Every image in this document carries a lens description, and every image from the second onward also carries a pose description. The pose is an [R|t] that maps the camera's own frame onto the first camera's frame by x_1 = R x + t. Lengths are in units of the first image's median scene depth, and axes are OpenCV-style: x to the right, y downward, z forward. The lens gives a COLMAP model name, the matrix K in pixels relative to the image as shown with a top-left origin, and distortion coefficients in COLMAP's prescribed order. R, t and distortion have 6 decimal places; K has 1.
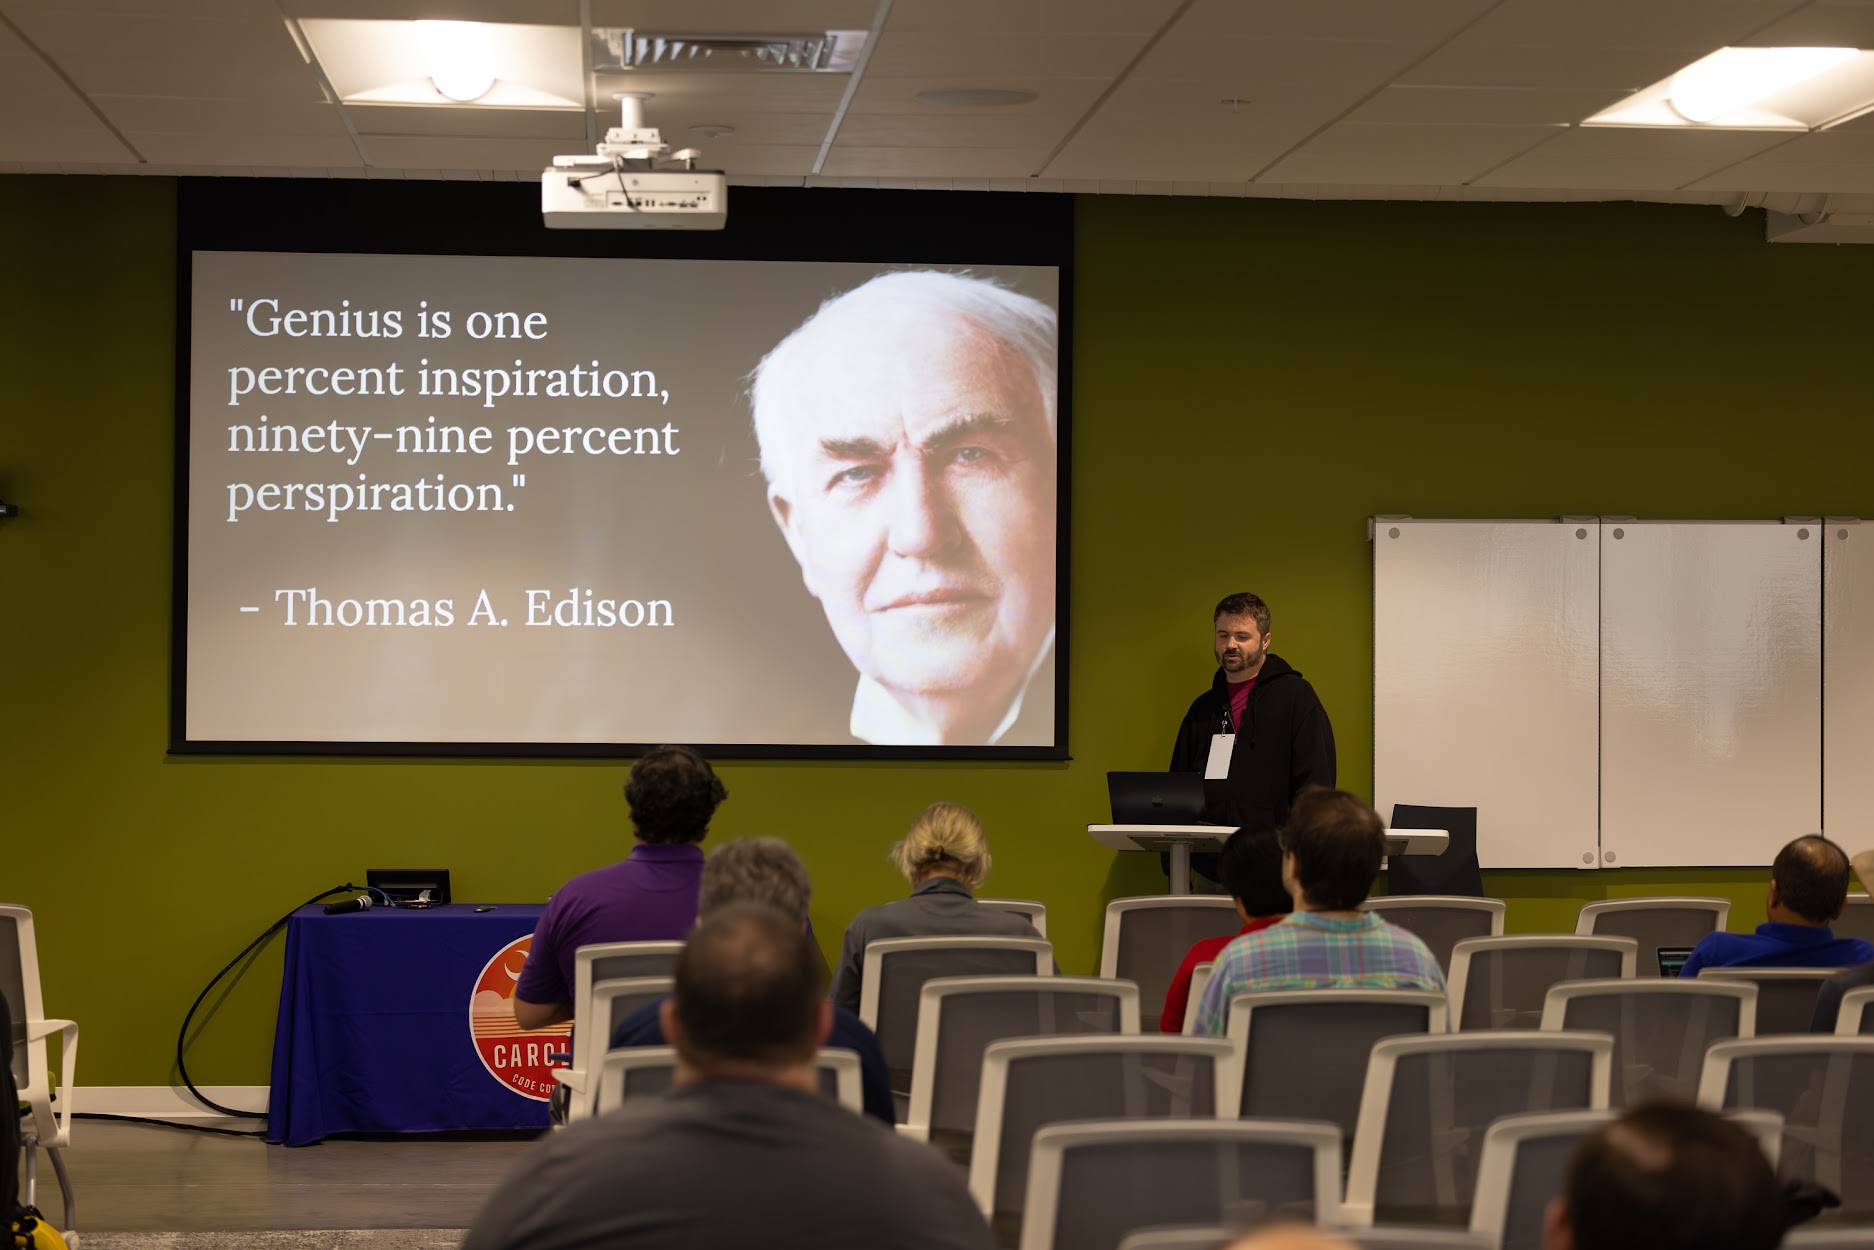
lens RADIAL K [[3791.3, 0, 937.0], [0, 3791.3, 625.0], [0, 0, 1]] dist [0.010319, 0.263201]
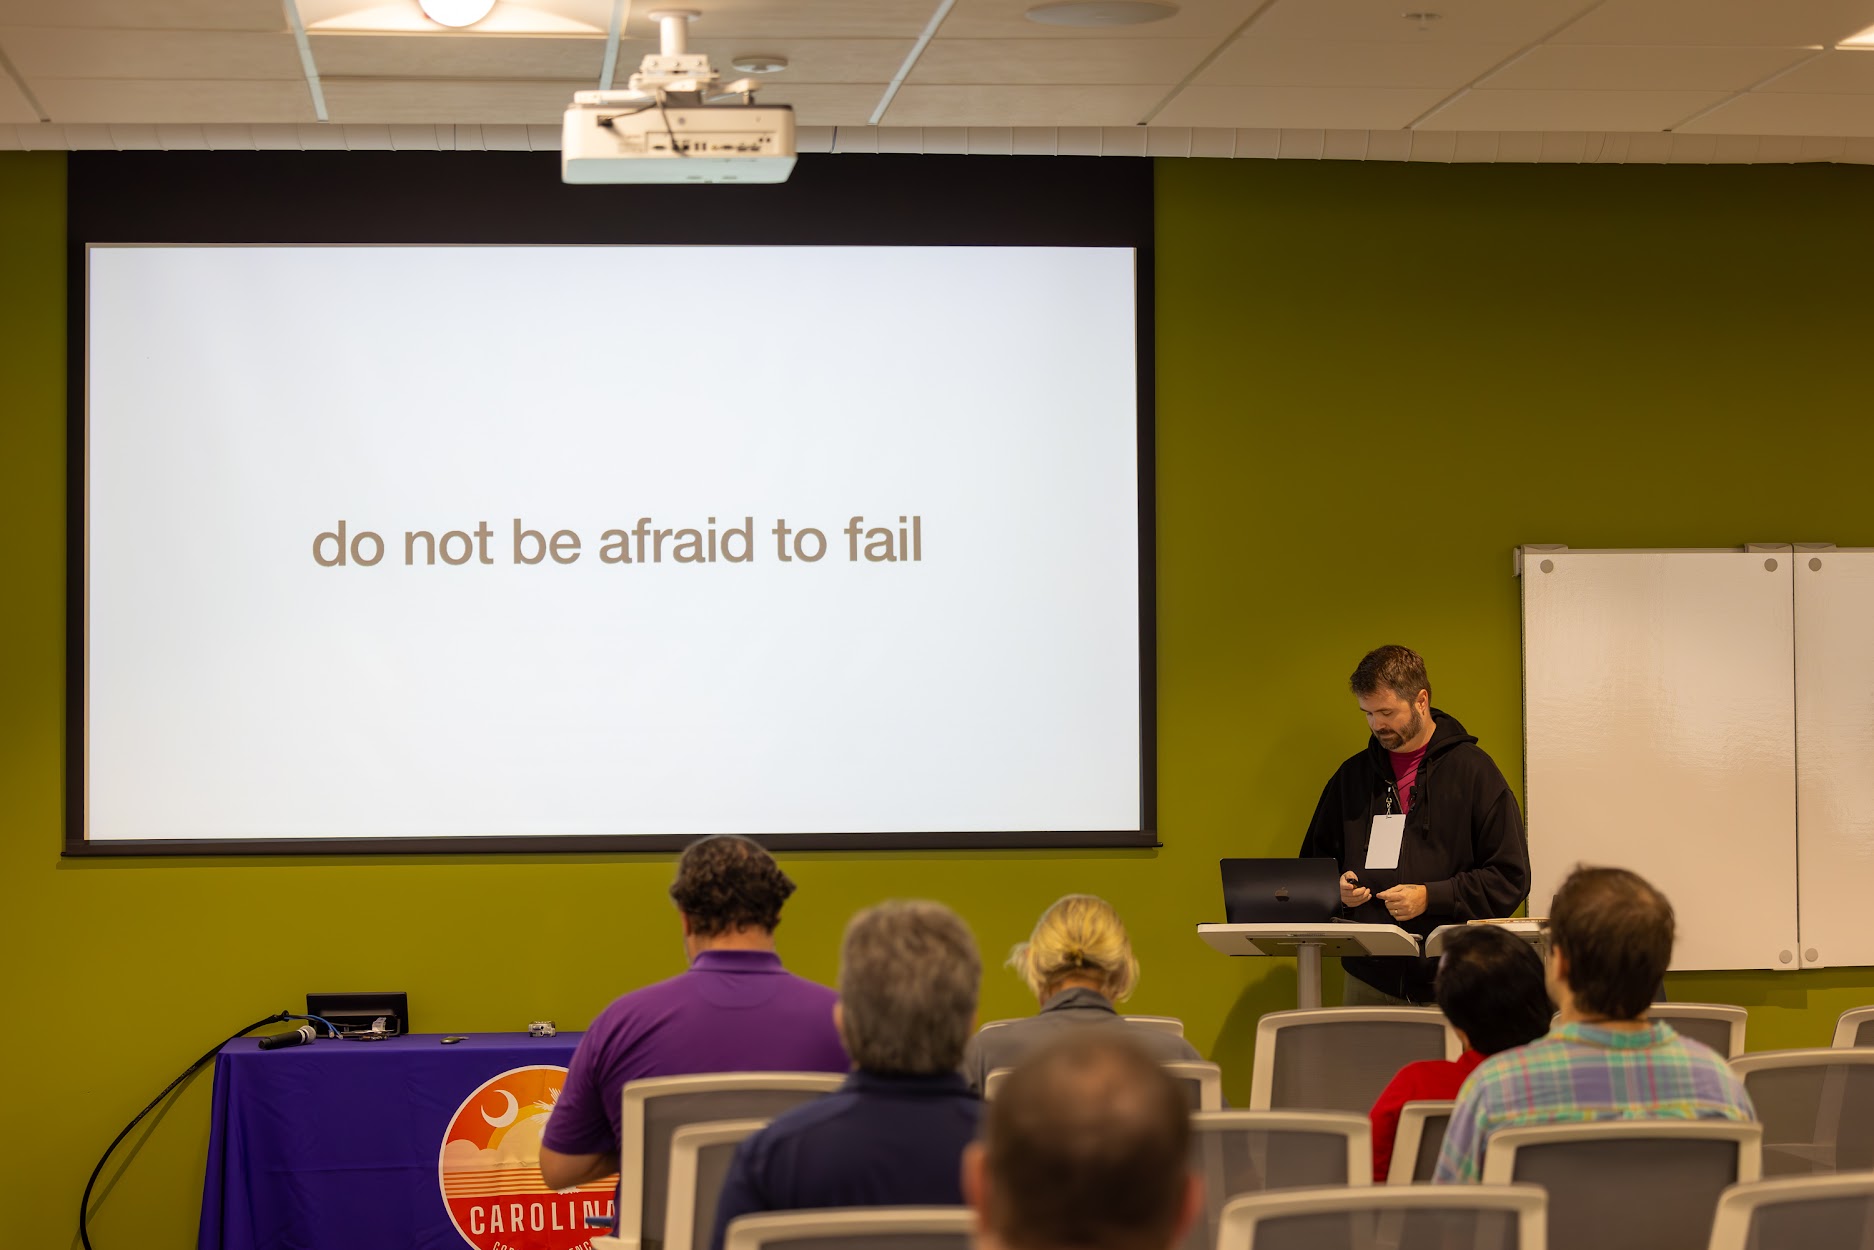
lens RADIAL K [[4320.2, 0, 937.0], [0, 4320.2, 625.0], [0, 0, 1]] dist [-0.026880, -0.151120]
pose [[0.999741, -0.014041, 0.017928, -0.043403], [0.014400, 0.999695, -0.020062, 0.008053], [-0.017641, 0.020315, 0.999638, 0.094029]]
